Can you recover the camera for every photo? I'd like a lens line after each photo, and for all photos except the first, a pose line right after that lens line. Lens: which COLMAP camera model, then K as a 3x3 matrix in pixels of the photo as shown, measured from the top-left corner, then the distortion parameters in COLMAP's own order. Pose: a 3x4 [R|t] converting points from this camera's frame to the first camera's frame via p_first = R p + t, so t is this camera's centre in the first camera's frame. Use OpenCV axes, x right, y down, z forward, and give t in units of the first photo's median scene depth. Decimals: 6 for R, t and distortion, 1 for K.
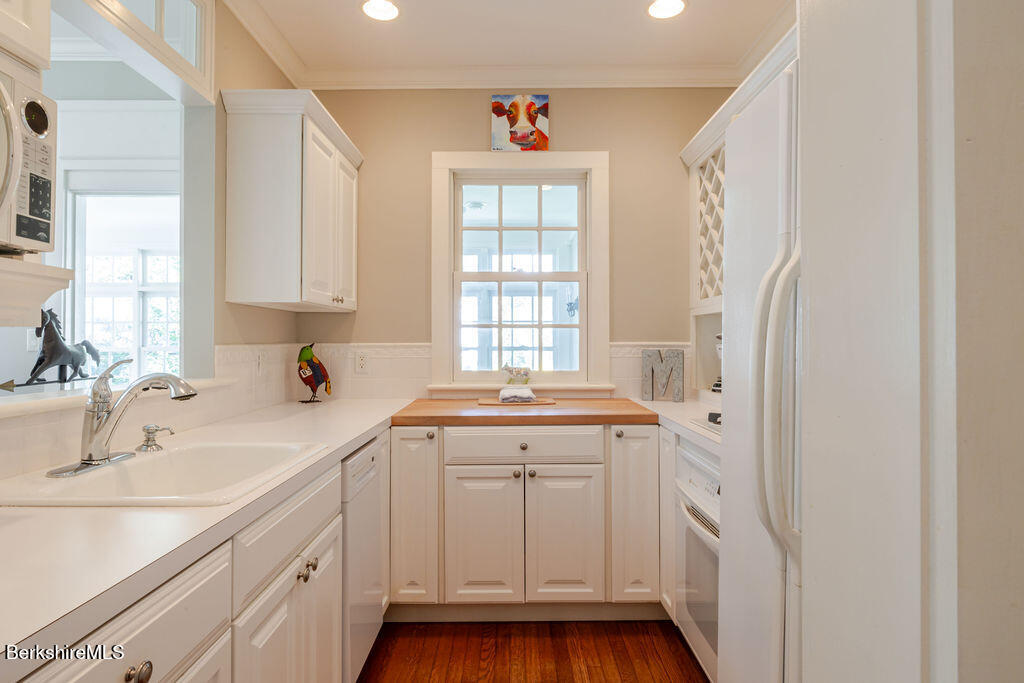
lens RADIAL K [[581.7, 0, 511.7], [0, 581.7, 330.5], [0, 0, 1]] dist [-0.007063, -0.001643]
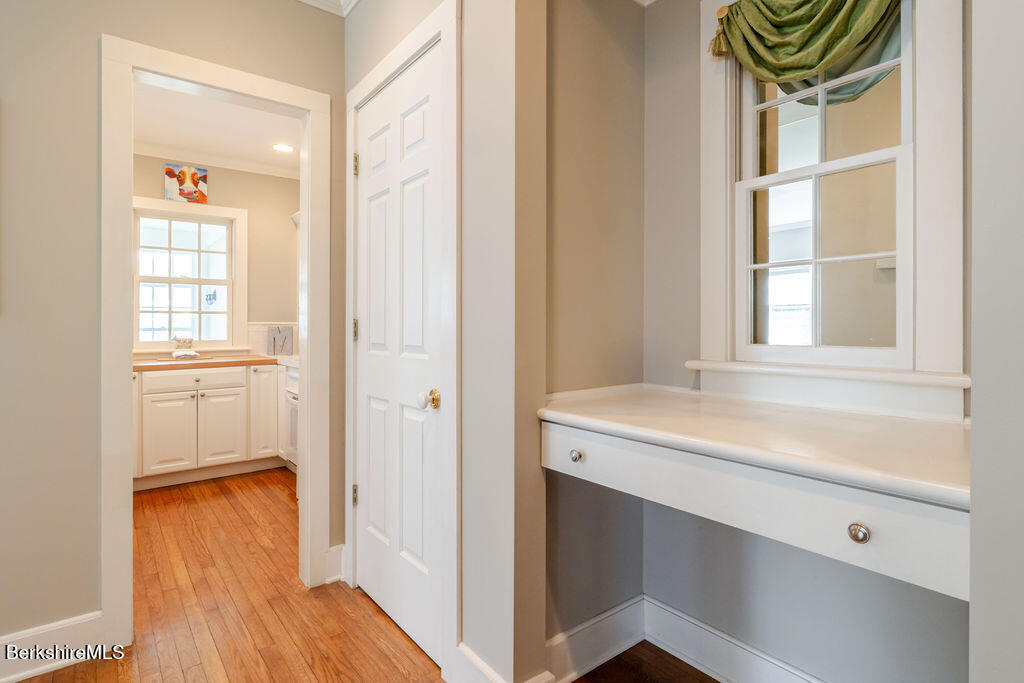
lens RADIAL K [[518.3, 0, 508.7], [0, 518.3, 320.2], [0, 0, 1]] dist [-0.004466, -0.000125]
pose [[0.789166, 0.003482, 0.614170, -0.158141], [-0.009001, 0.999942, 0.005897, -0.002100], [-0.614114, -0.010182, 0.789152, -0.661595]]
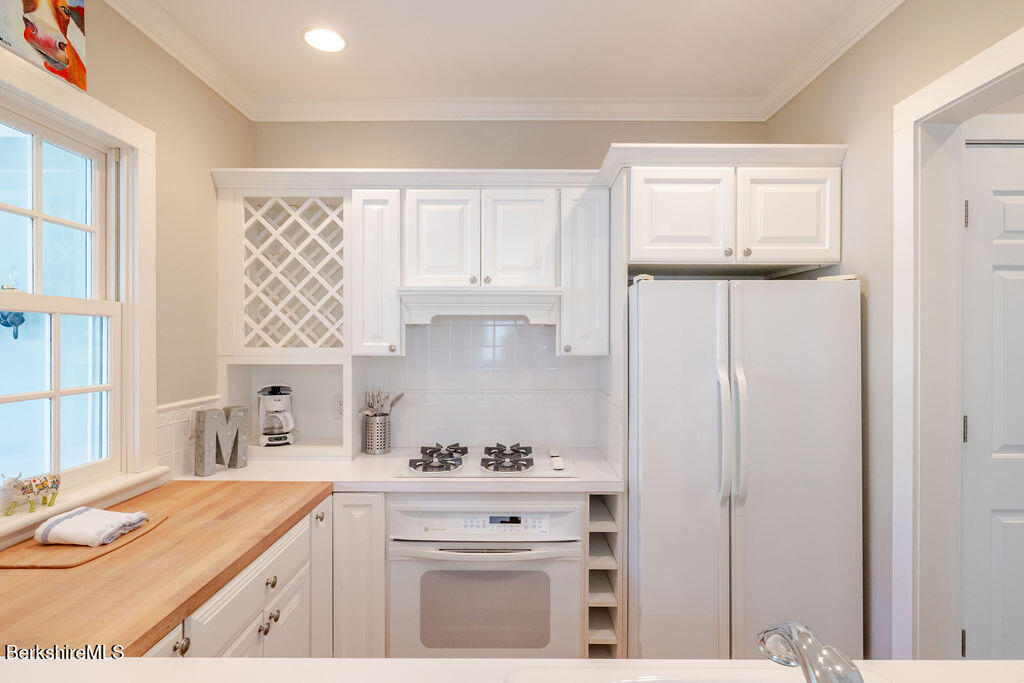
lens RADIAL K [[529.6, 0, 512.0], [0, 529.6, 341.5], [0, 0, 1]] dist [-0.002386, -0.000733]
pose [[0.000583, -0.005551, 0.999984, -0.467202], [-0.012407, 0.999908, 0.005558, -0.067789], [-0.999923, -0.012410, 0.000514, 0.570695]]
